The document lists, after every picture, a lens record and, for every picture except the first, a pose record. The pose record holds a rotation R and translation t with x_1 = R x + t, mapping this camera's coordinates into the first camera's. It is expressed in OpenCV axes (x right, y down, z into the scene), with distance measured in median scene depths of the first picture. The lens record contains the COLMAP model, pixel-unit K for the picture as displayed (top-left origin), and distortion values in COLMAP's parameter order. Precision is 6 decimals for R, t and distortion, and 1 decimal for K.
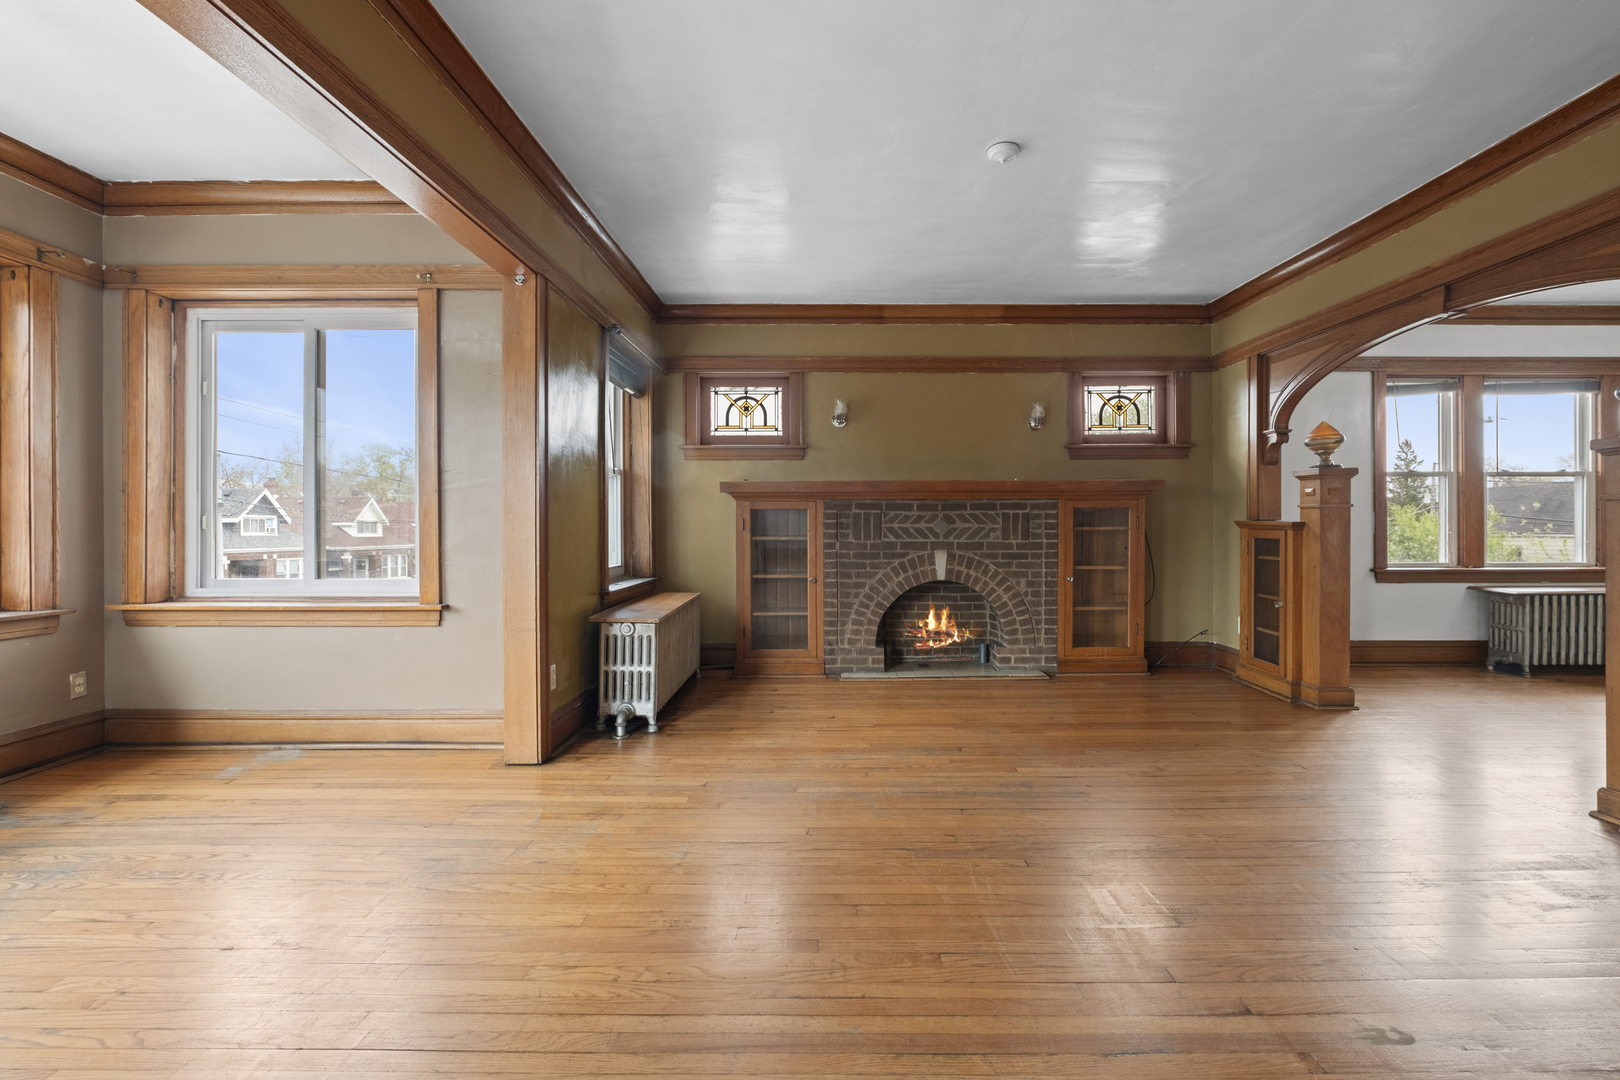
lens RADIAL K [[719.6, 0, 835.1], [0, 719.6, 524.9], [0, 0, 1]] dist [-0.004551, -0.000041]
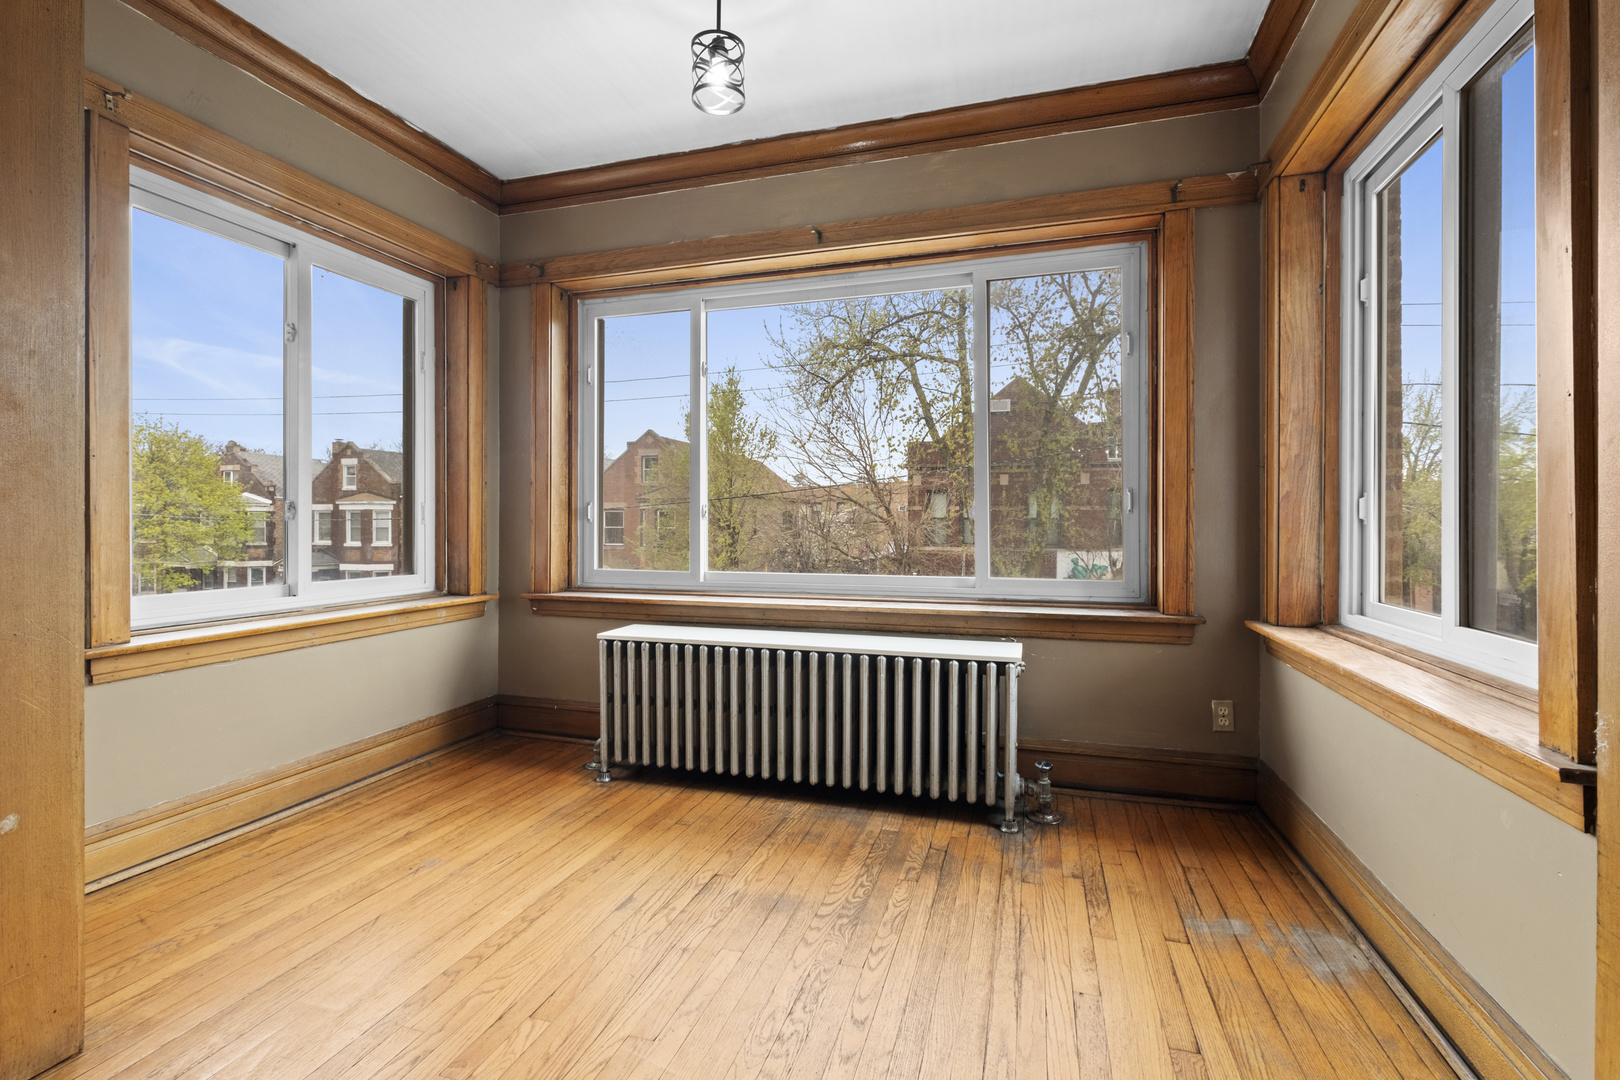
lens RADIAL K [[711.7, 0, 815.7], [0, 711.7, 525.3], [0, 0, 1]] dist [0.000405, 0.000038]
pose [[-0.296318, 0.006103, -0.955070, -0.111721], [0.003208, 0.999980, 0.005394, 0.004376], [0.955084, -0.001466, -0.296332, 0.525239]]
